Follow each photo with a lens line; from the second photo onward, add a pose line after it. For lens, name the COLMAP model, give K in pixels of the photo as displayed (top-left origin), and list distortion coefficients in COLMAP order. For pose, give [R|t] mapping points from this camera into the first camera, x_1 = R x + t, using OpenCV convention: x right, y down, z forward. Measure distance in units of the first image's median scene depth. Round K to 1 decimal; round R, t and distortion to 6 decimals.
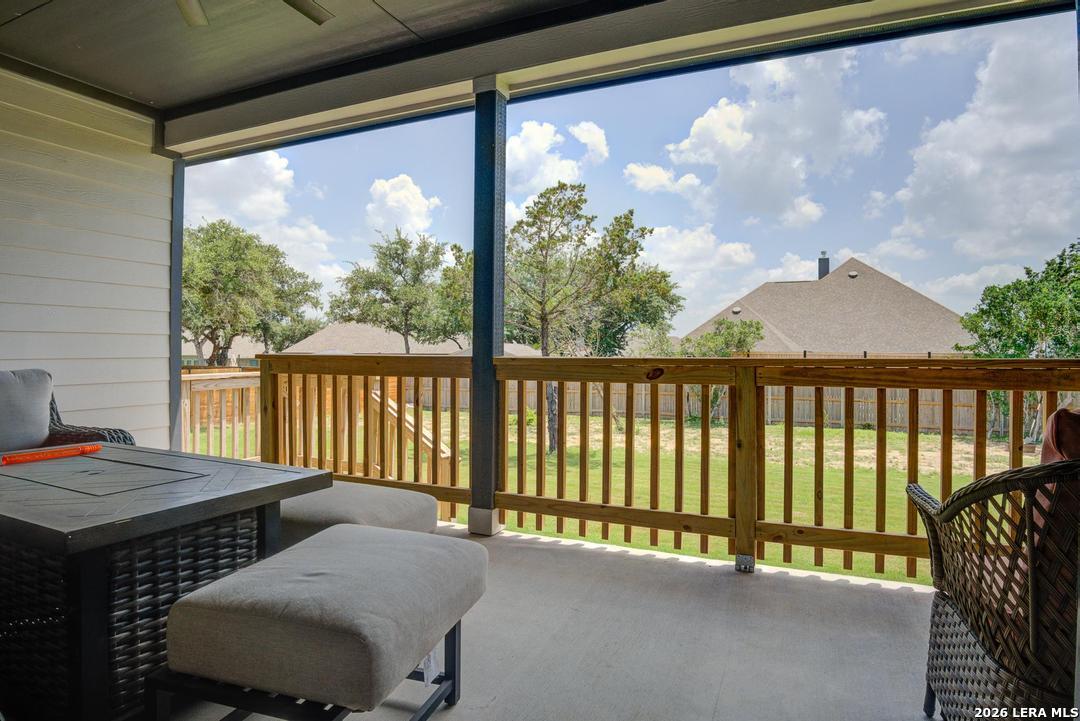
lens RADIAL K [[594.0, 0, 534.5], [0, 594.0, 346.3], [0, 0, 1]] dist [-0.058856, 0.017662]
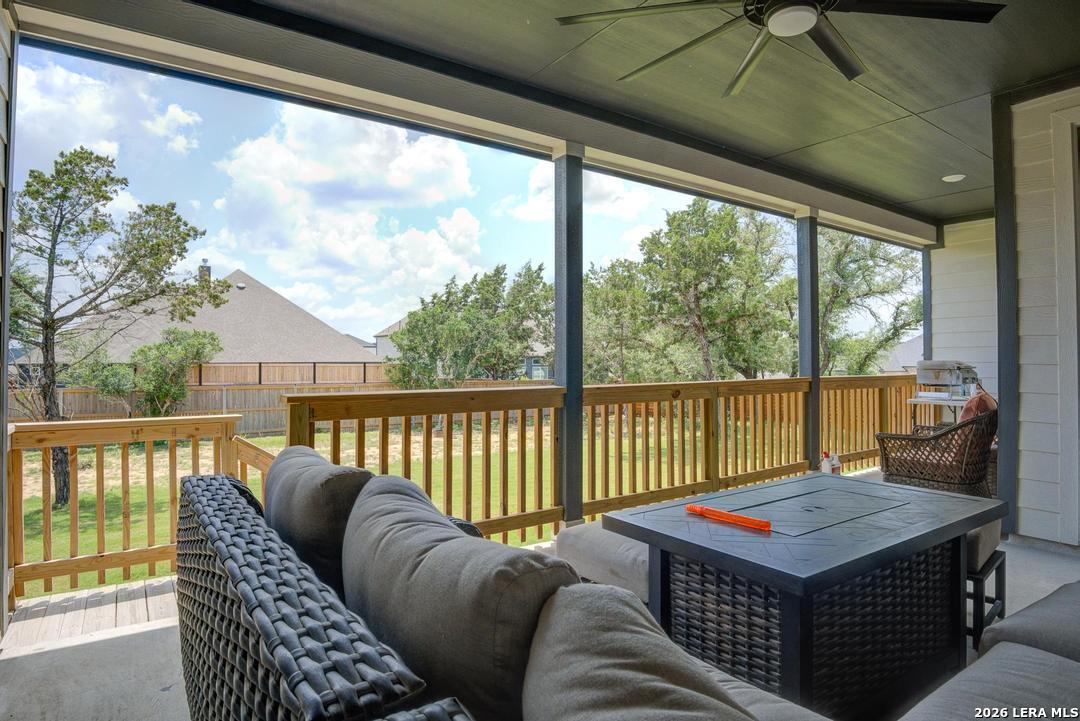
lens RADIAL K [[594.0, 0, 534.5], [0, 594.0, 346.3], [0, 0, 1]] dist [-0.058856, 0.017662]
pose [[0.505764, 0.010587, 0.862607, -0.871018], [0.001356, 0.999914, -0.013067, -0.032667], [-0.862671, 0.007779, 0.505706, 0.381516]]
